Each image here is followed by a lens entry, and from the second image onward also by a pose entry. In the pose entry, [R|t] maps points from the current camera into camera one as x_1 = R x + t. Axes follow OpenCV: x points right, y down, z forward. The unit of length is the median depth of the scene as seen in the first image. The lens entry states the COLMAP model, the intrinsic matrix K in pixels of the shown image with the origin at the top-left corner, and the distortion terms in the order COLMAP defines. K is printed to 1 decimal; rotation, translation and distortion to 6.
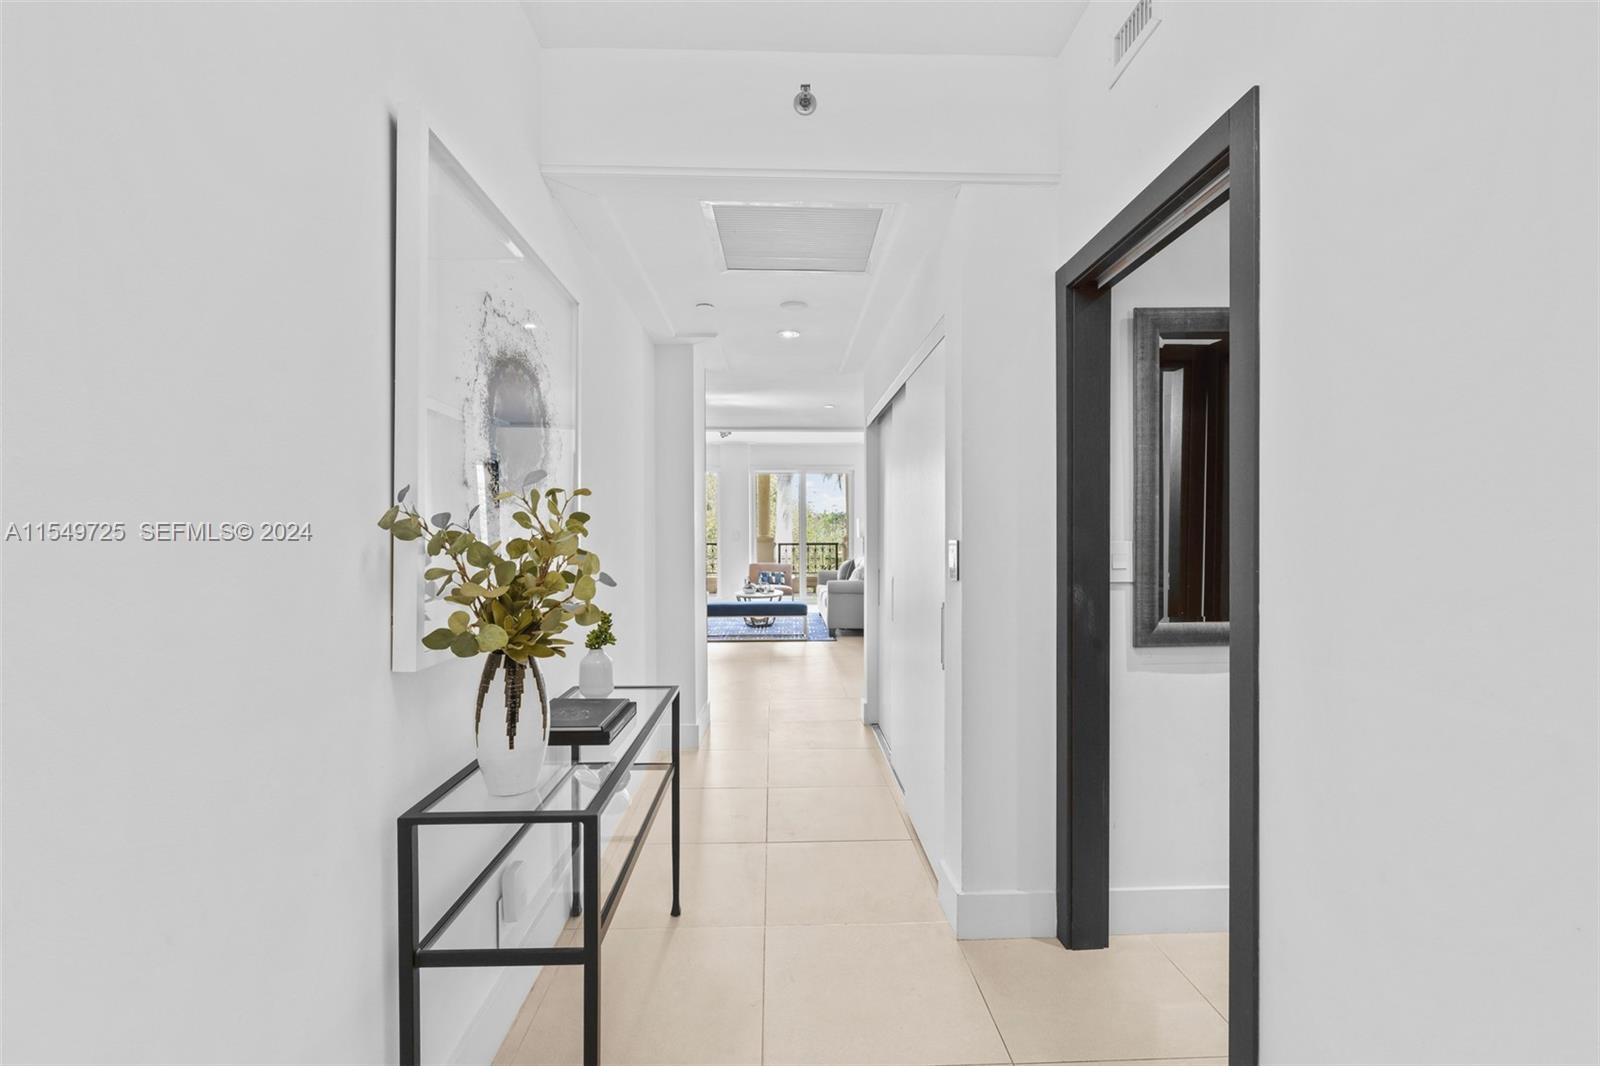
lens RADIAL K [[695.0, 0, 799.3], [0, 695.0, 528.5], [0, 0, 1]] dist [-0.005093, 0.000706]
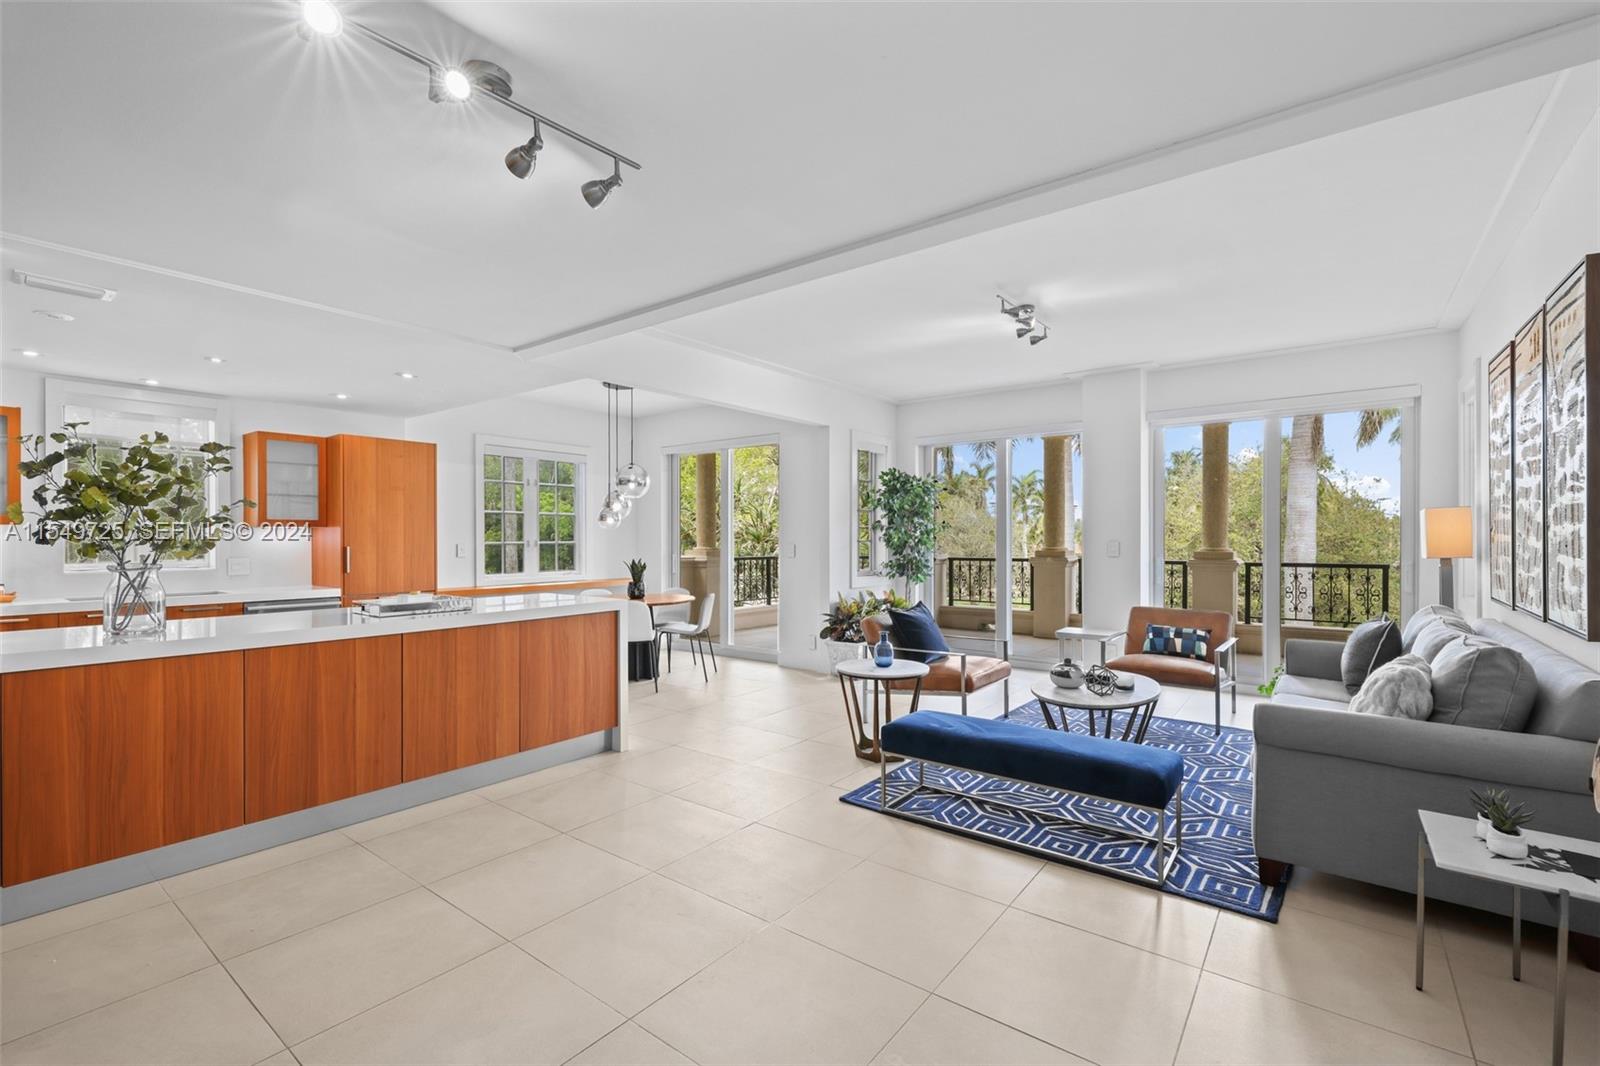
lens RADIAL K [[695.0, 0, 797.1], [0, 695.0, 536.0], [0, 0, 1]] dist [-0.005093, 0.000706]
pose [[0.773051, 0.001807, -0.634341, 0.059386], [-0.005353, 0.999979, -0.003674, 0.003823], [0.634321, 0.006236, 0.773045, 0.482757]]
